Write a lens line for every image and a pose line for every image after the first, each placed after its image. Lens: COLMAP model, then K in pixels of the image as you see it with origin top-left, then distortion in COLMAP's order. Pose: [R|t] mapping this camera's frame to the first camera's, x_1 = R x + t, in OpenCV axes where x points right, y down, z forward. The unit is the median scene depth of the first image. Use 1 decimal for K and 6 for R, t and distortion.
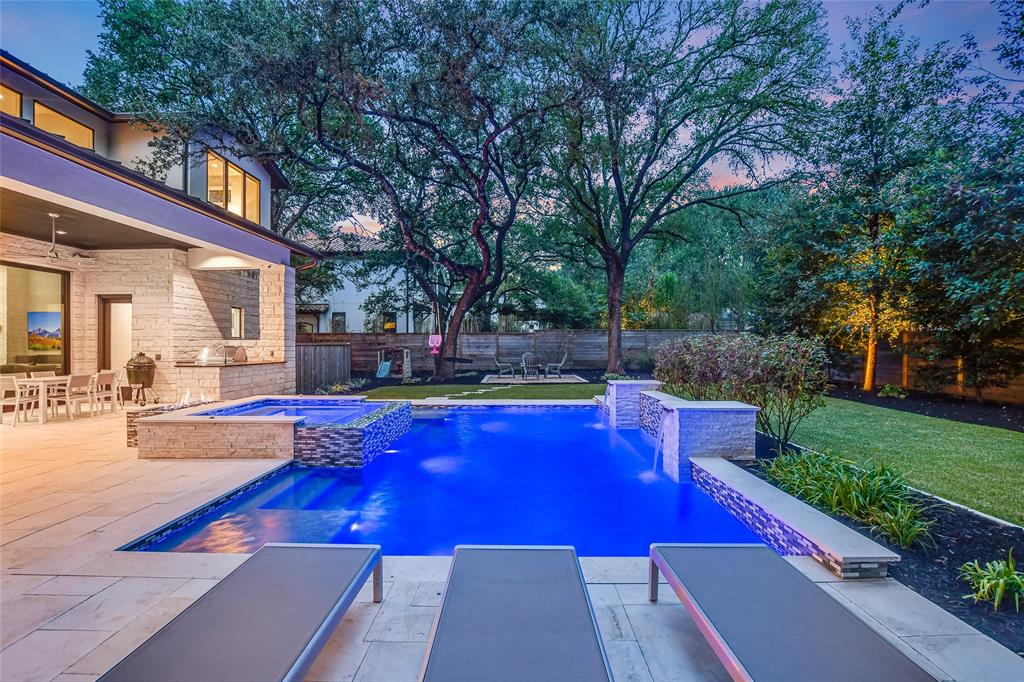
lens RADIAL K [[484.7, 0, 509.9], [0, 484.7, 345.8], [0, 0, 1]] dist [-0.037099, 0.007926]
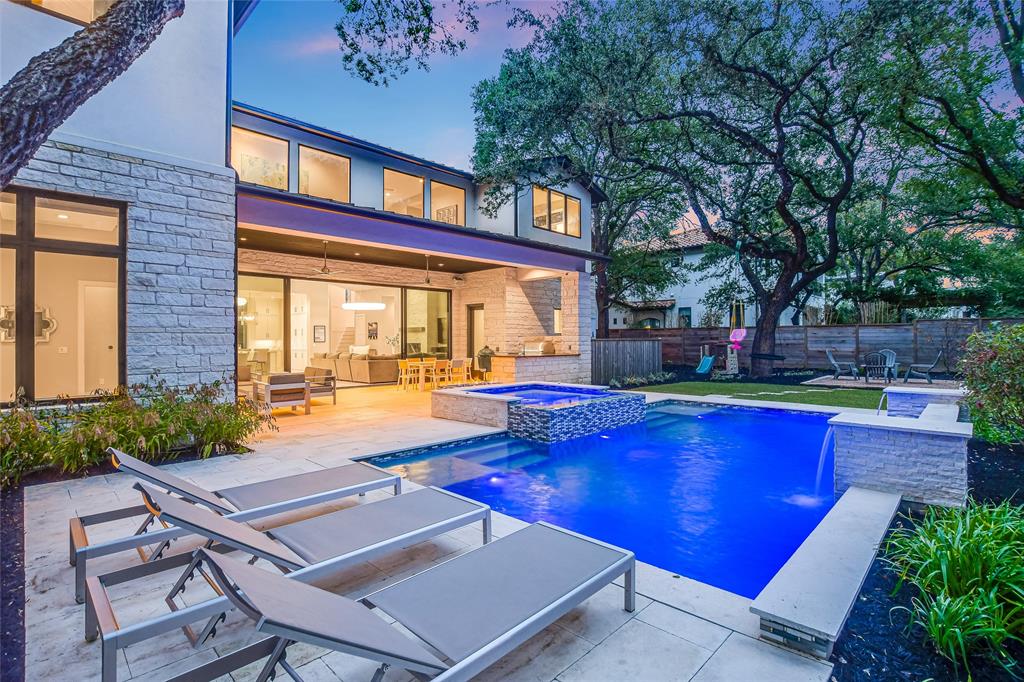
lens RADIAL K [[489.3, 0, 511.6], [0, 489.3, 336.3], [0, 0, 1]] dist [-0.036453, 0.000165]
pose [[0.723230, -0.005146, -0.690588, 0.237436], [-0.000239, 0.999970, -0.007702, -0.001832], [0.690607, 0.005736, 0.723207, 0.031324]]
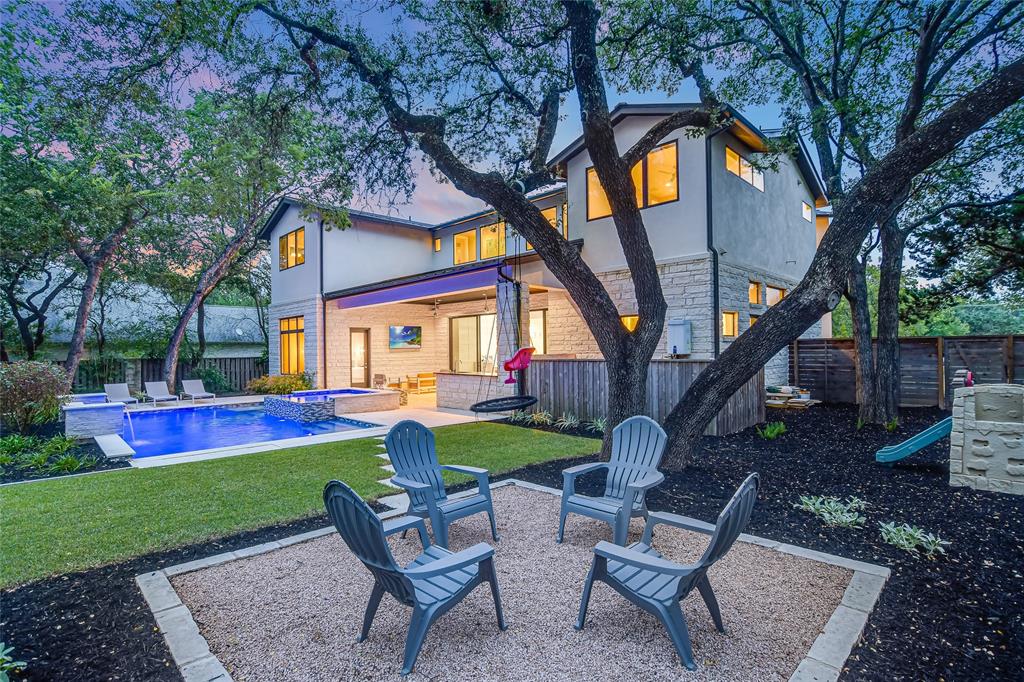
lens RADIAL K [[484.7, 0, 509.9], [0, 484.7, 345.8], [0, 0, 1]] dist [-0.037099, 0.007926]
pose [[-0.699904, 0.007168, -0.714201, 0.275616], [0.013041, 0.999911, -0.002744, -0.029210], [0.714118, -0.011234, -0.699935, 1.792145]]
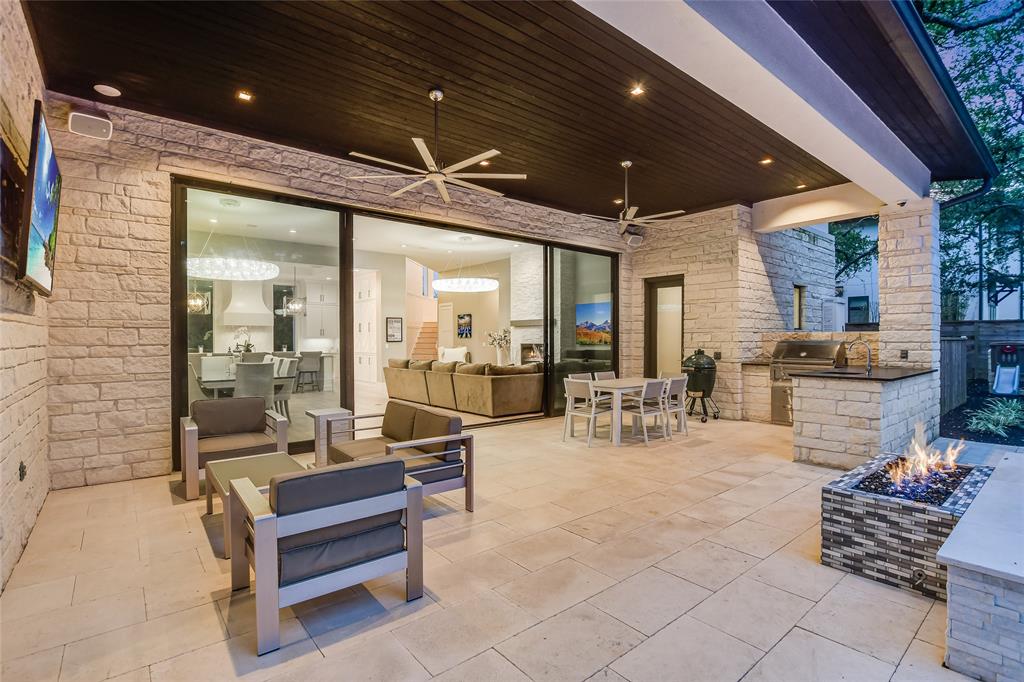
lens RADIAL K [[483.9, 0, 510.6], [0, 483.9, 337.4], [0, 0, 1]] dist [-0.035170, 0.000956]
pose [[0.643195, -0.001710, -0.765700, -0.371487], [-0.002307, 0.999989, -0.004171, -0.000780], [0.765699, 0.004449, 0.643184, 0.274052]]
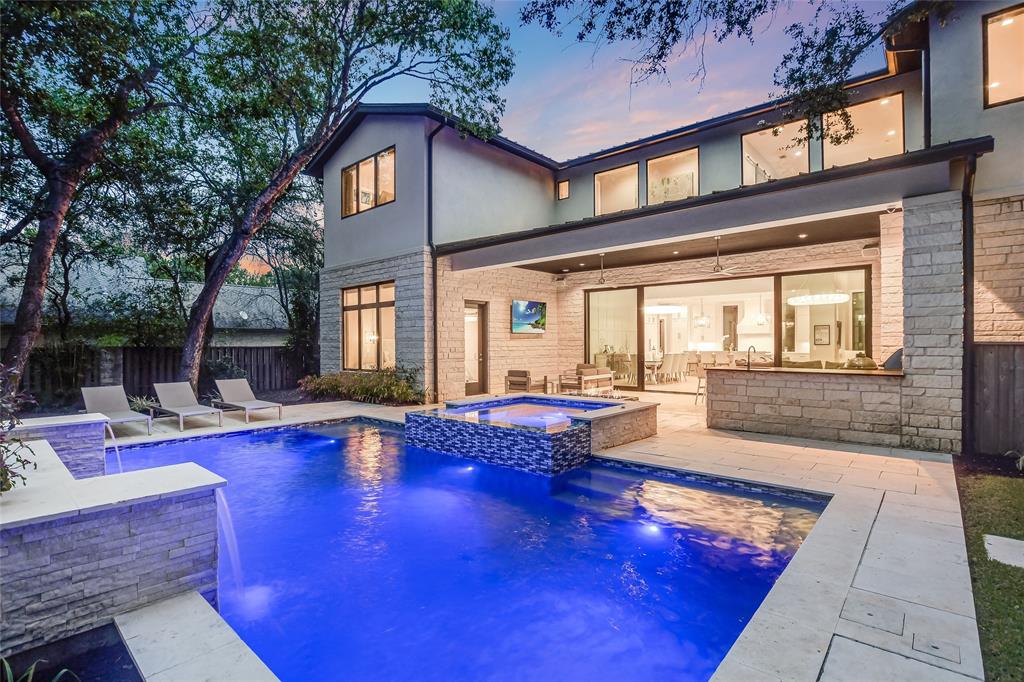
lens RADIAL K [[484.7, 0, 509.9], [0, 484.7, 345.8], [0, 0, 1]] dist [-0.037099, 0.007926]
pose [[-0.656063, 0.009261, -0.754650, 0.239967], [0.005552, 0.999957, 0.007444, -0.006494], [0.754686, 0.000694, -0.656086, 1.032110]]
